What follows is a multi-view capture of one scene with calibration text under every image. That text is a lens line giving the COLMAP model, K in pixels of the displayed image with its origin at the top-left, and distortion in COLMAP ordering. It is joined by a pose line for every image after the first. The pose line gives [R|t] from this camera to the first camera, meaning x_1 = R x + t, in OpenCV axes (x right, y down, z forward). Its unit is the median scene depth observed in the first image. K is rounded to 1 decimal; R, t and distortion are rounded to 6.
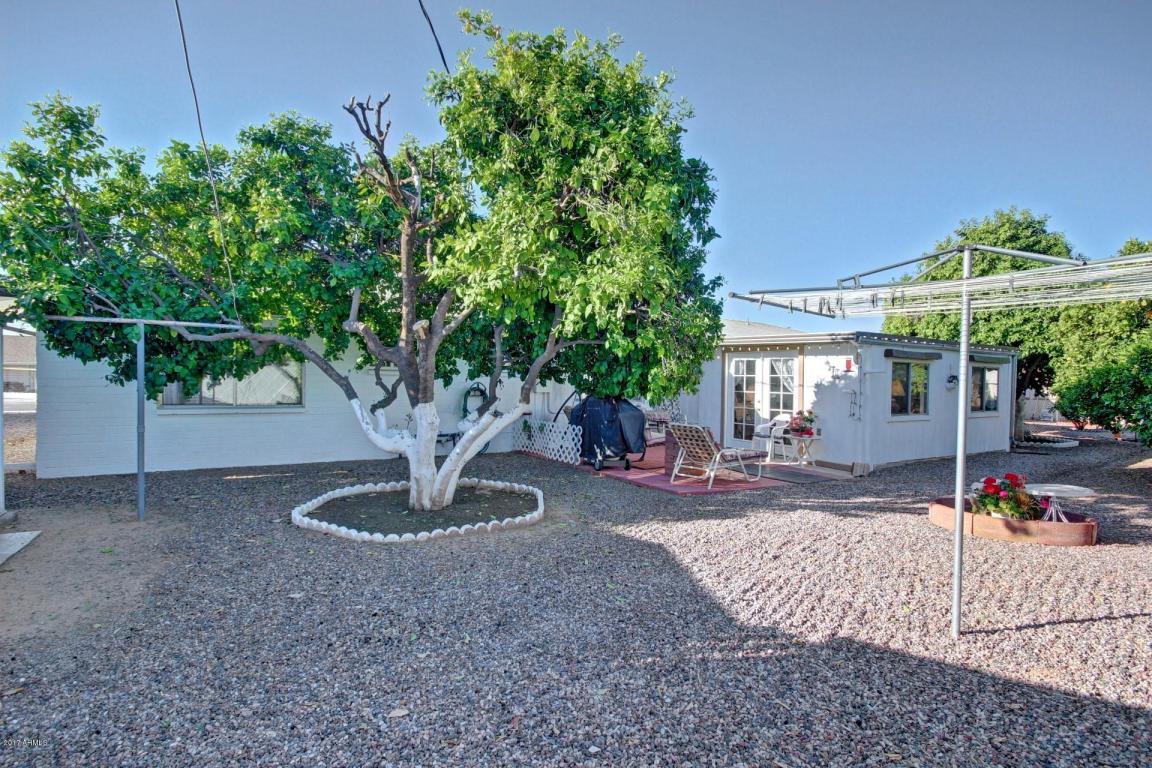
lens RADIAL K [[534.2, 0, 572.3], [0, 534.2, 383.0], [0, 0, 1]] dist [-0.002617, -0.008035]
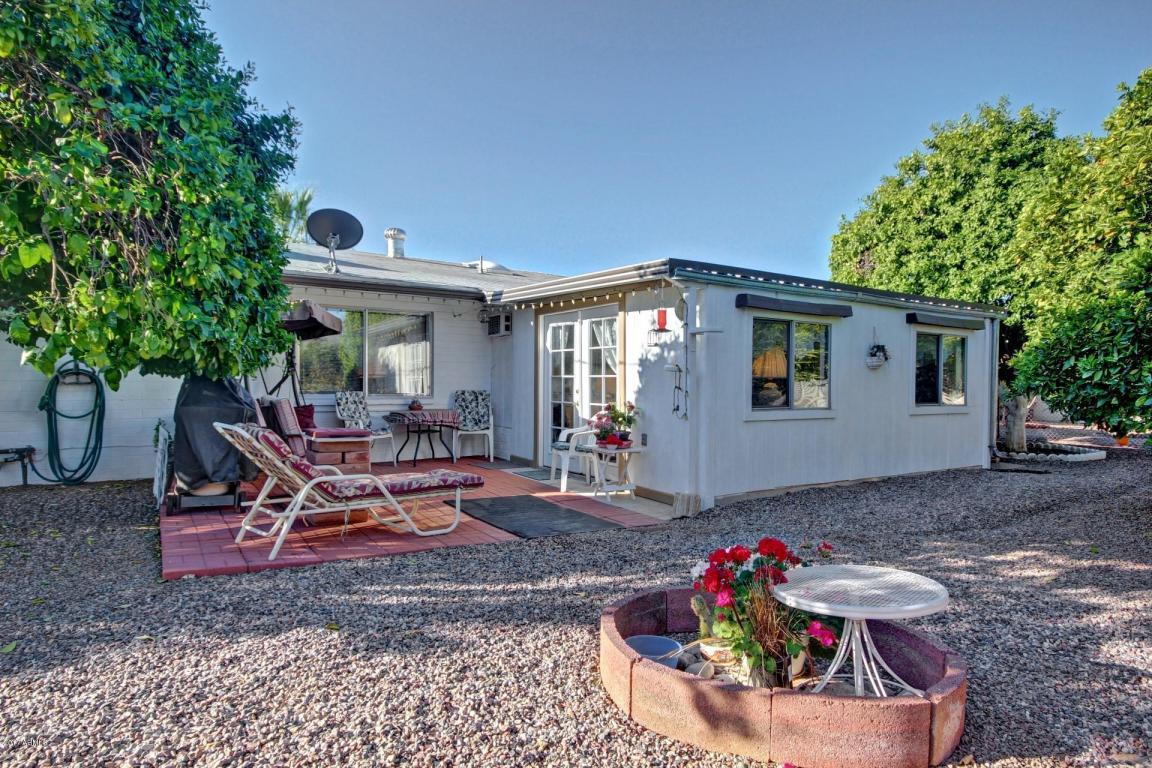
lens RADIAL K [[641.6, 0, 579.5], [0, 641.6, 382.7], [0, 0, 1]] dist [-0.001034, 0.001870]
pose [[0.999369, -0.005828, 0.035044, 0.336812], [0.005977, 0.999974, -0.004126, 0.028693], [-0.035019, 0.004333, 0.999377, 0.271399]]
